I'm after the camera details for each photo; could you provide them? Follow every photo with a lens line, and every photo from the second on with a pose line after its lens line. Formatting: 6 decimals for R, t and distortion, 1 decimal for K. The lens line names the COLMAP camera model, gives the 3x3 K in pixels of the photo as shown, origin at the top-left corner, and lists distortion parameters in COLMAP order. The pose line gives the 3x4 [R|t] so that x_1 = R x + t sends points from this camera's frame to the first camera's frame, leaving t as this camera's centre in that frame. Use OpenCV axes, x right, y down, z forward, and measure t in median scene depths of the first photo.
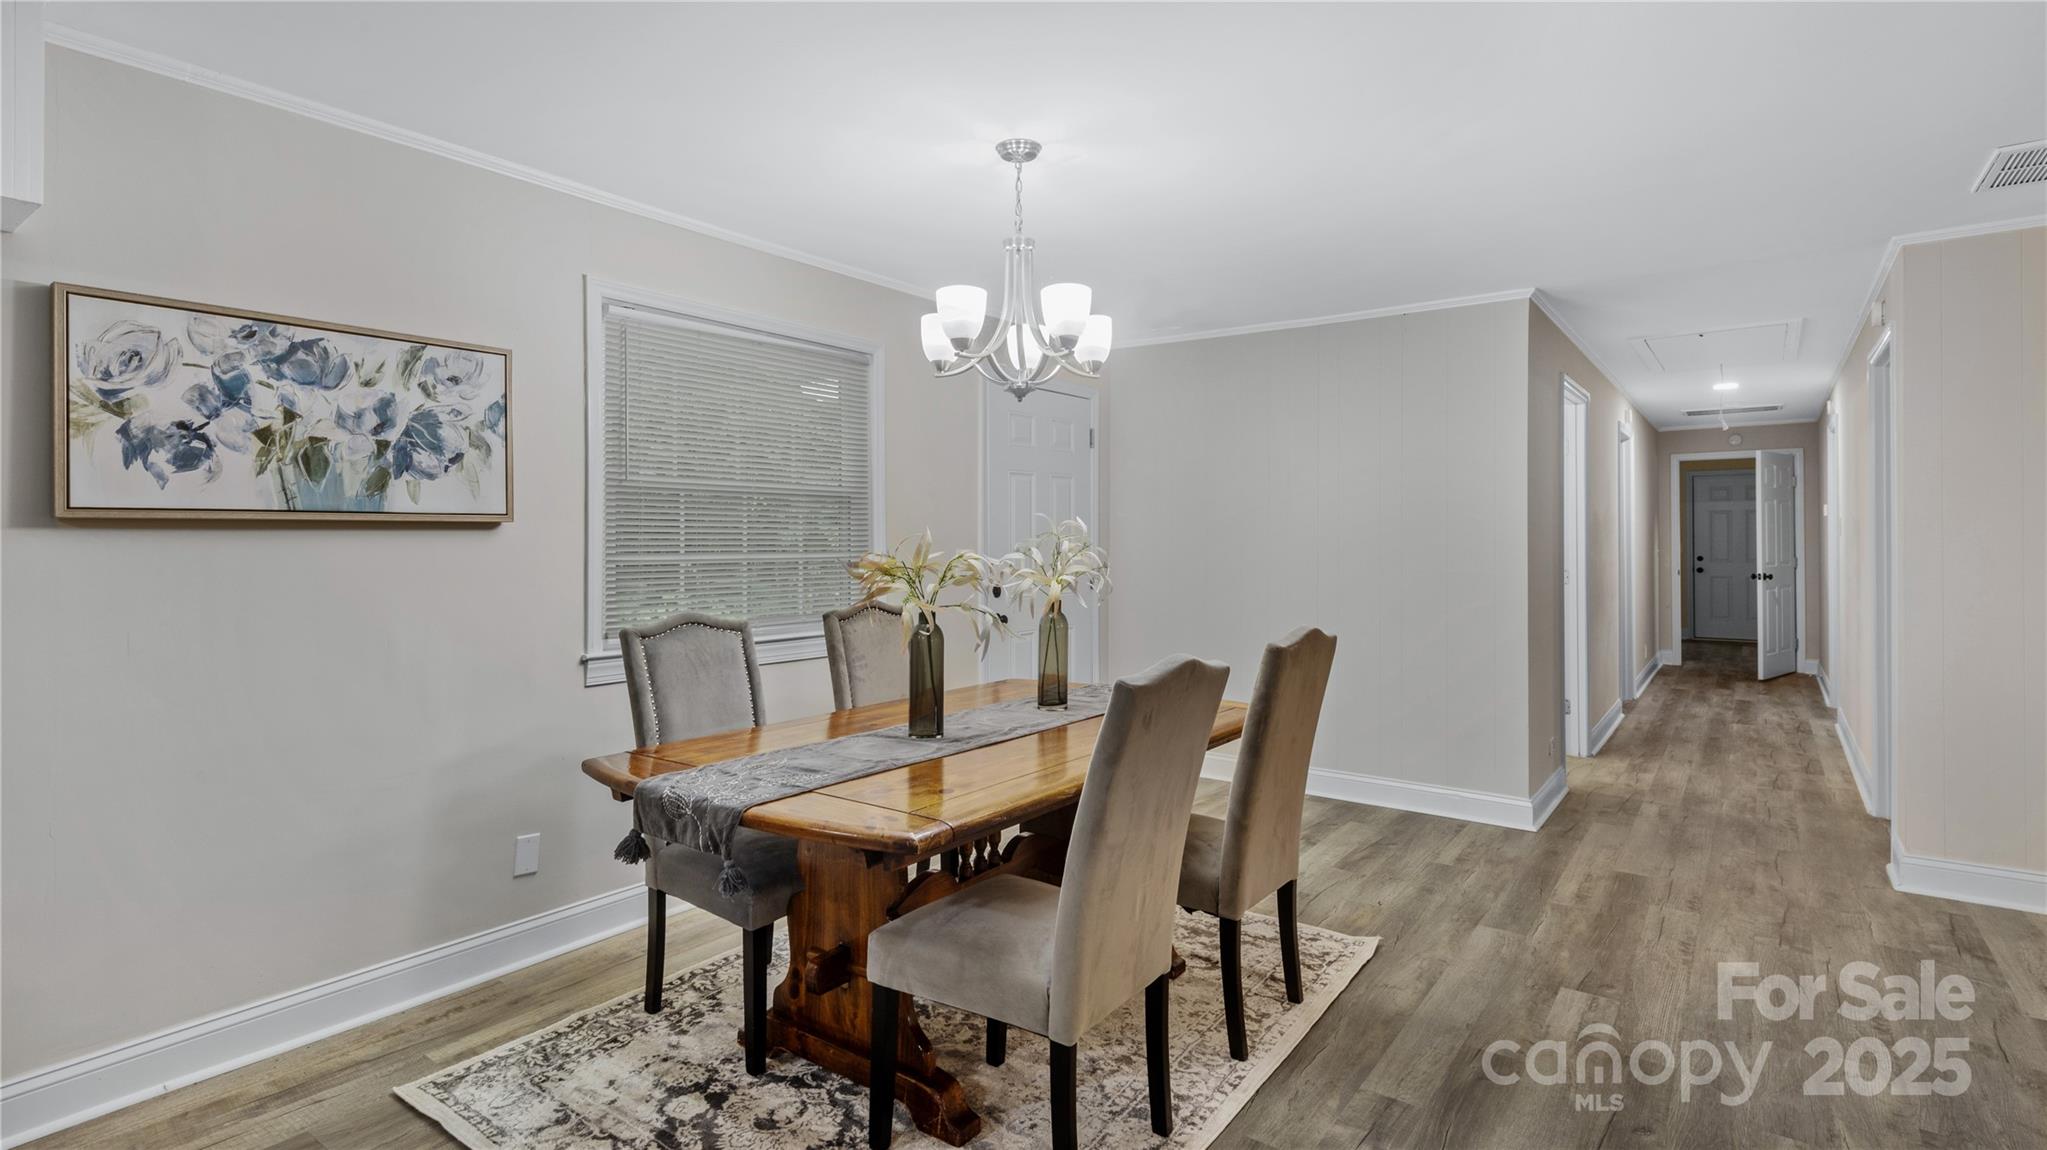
lens RADIAL K [[977.2, 0, 1014.7], [0, 977.2, 545.4], [0, 0, 1]] dist [0.008451, -0.003511]
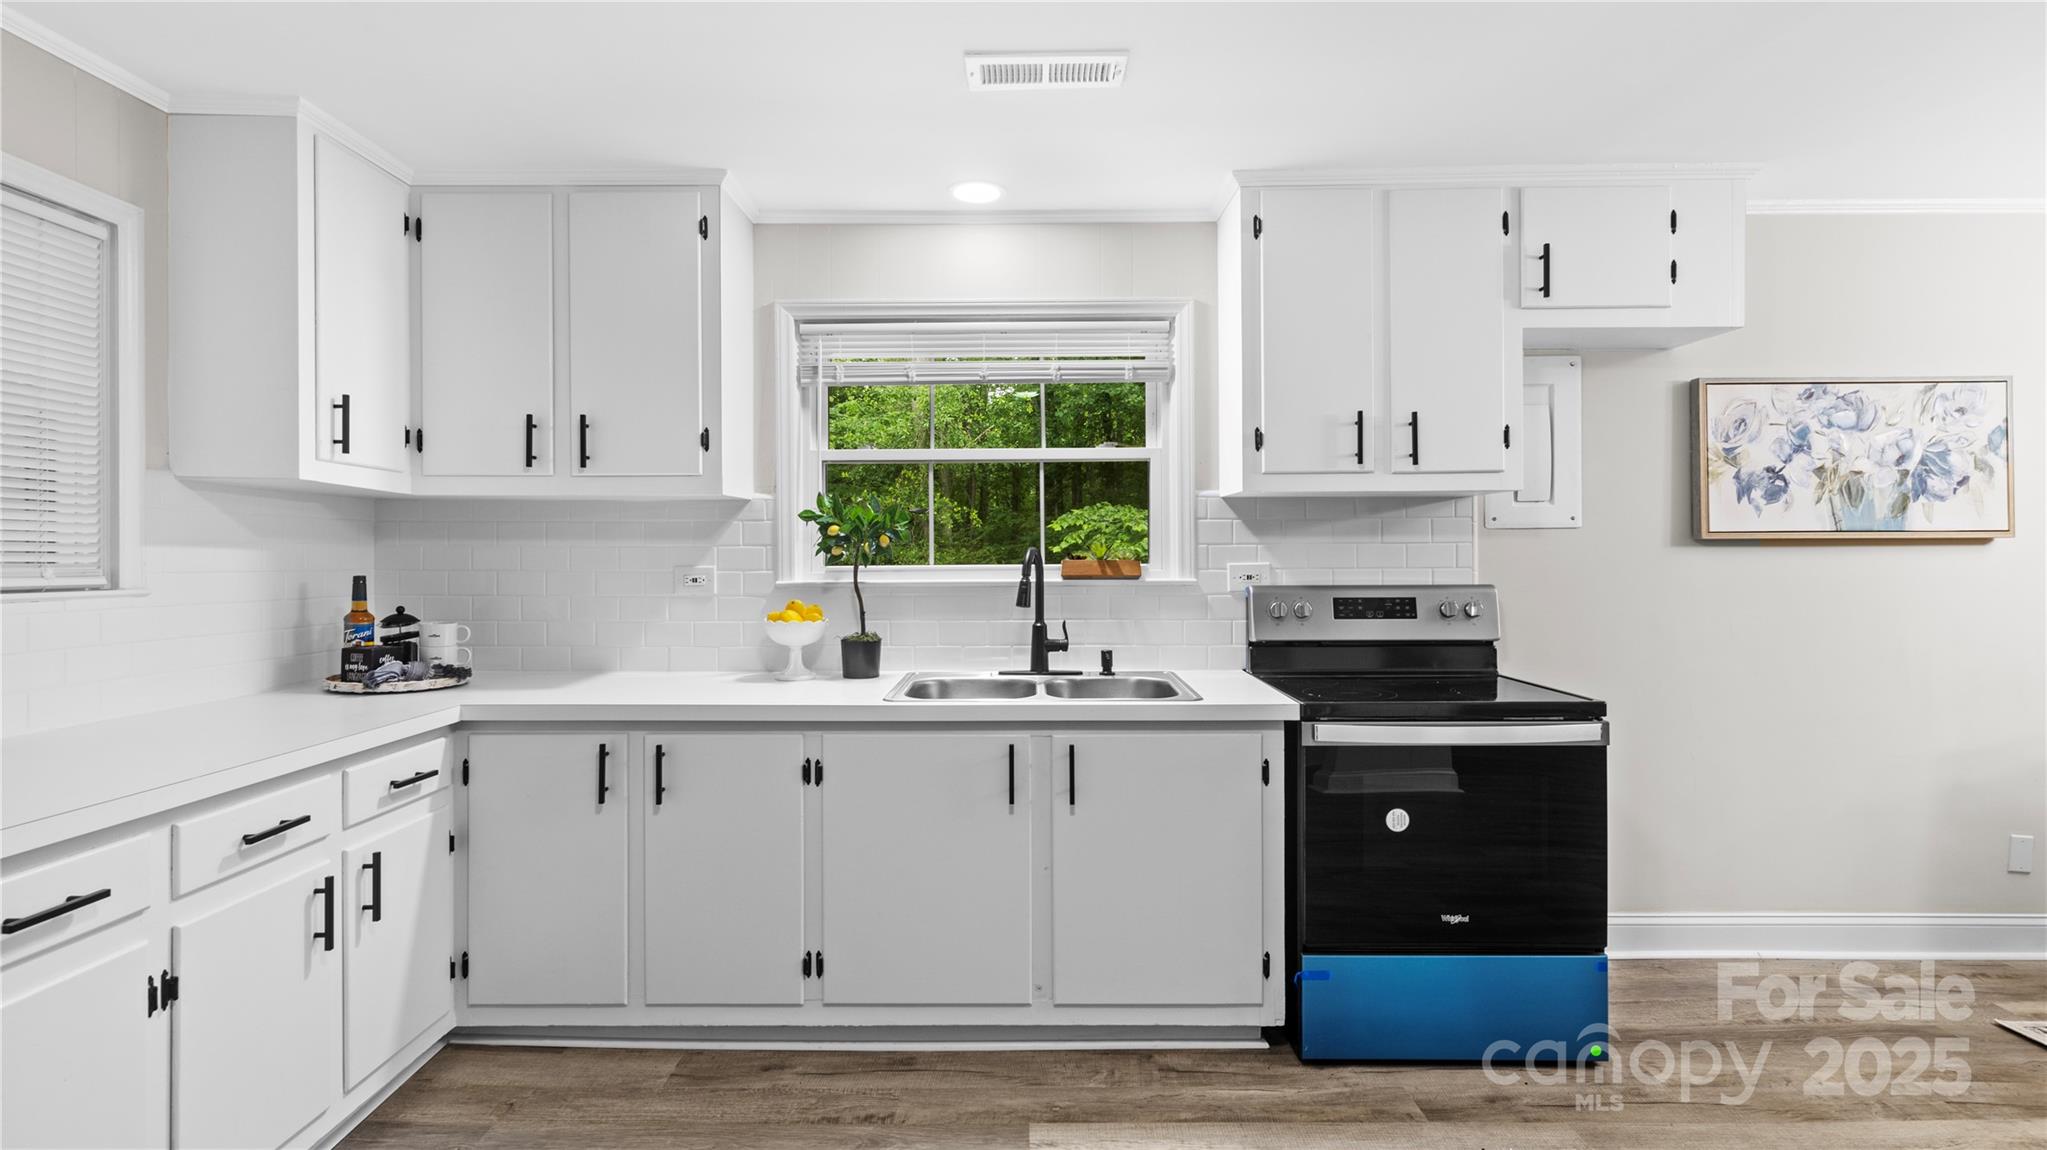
lens RADIAL K [[977.2, 0, 1025.1], [0, 977.2, 560.4], [0, 0, 1]] dist [0.008451, -0.003511]
pose [[0.599015, -0.000388, -0.800737, -0.357198], [-0.004299, 0.999984, -0.003700, 0.011513], [0.800726, 0.005658, 0.599004, -0.591695]]
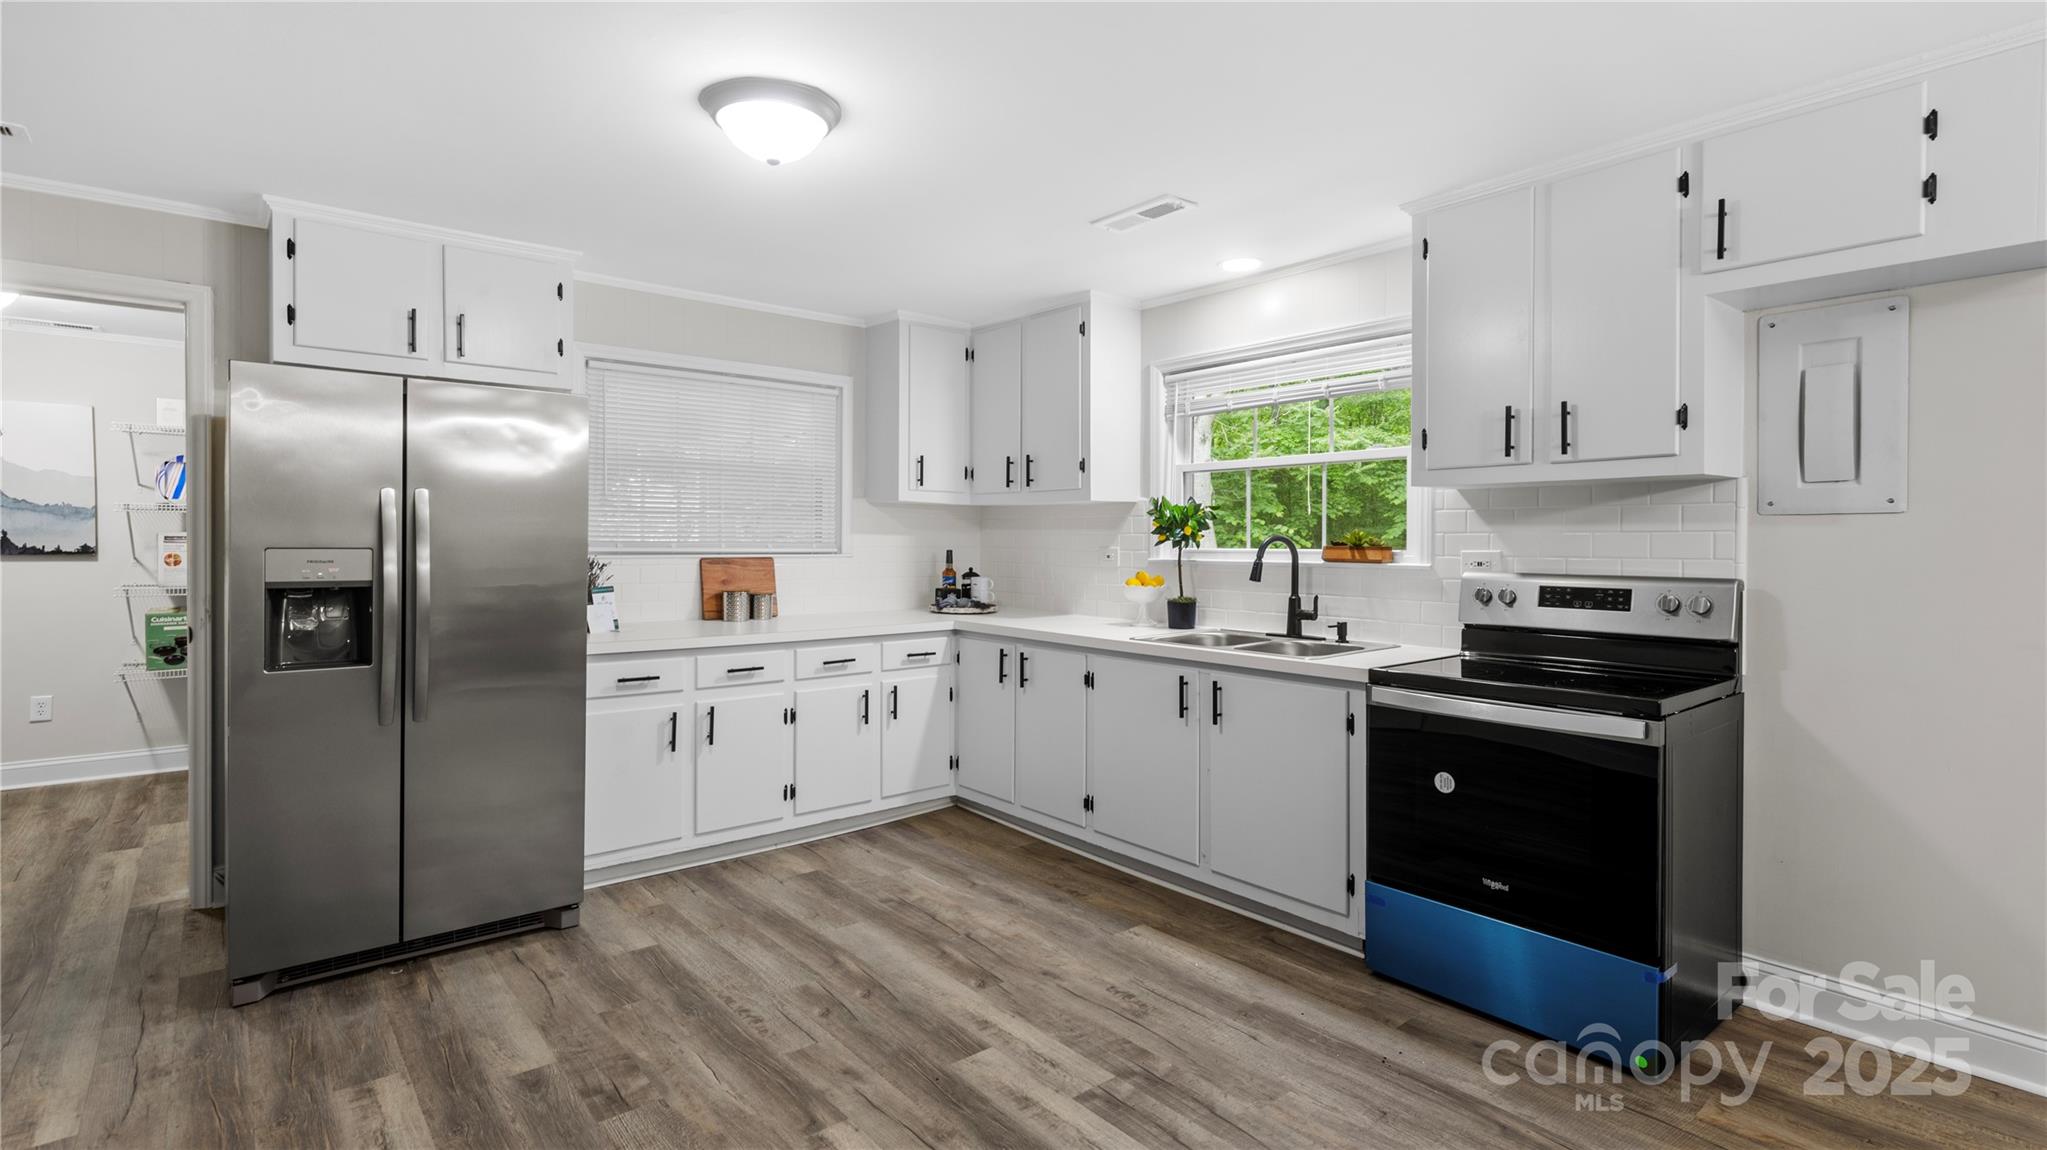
lens RADIAL K [[977.2, 0, 1015.2], [0, 977.2, 557.1], [0, 0, 1]] dist [0.008451, -0.003511]
pose [[-0.236526, 0.015869, -0.971495, 0.268608], [-0.014145, 0.999704, 0.019773, 0.000537], [0.971522, 0.018419, -0.236232, 0.106335]]
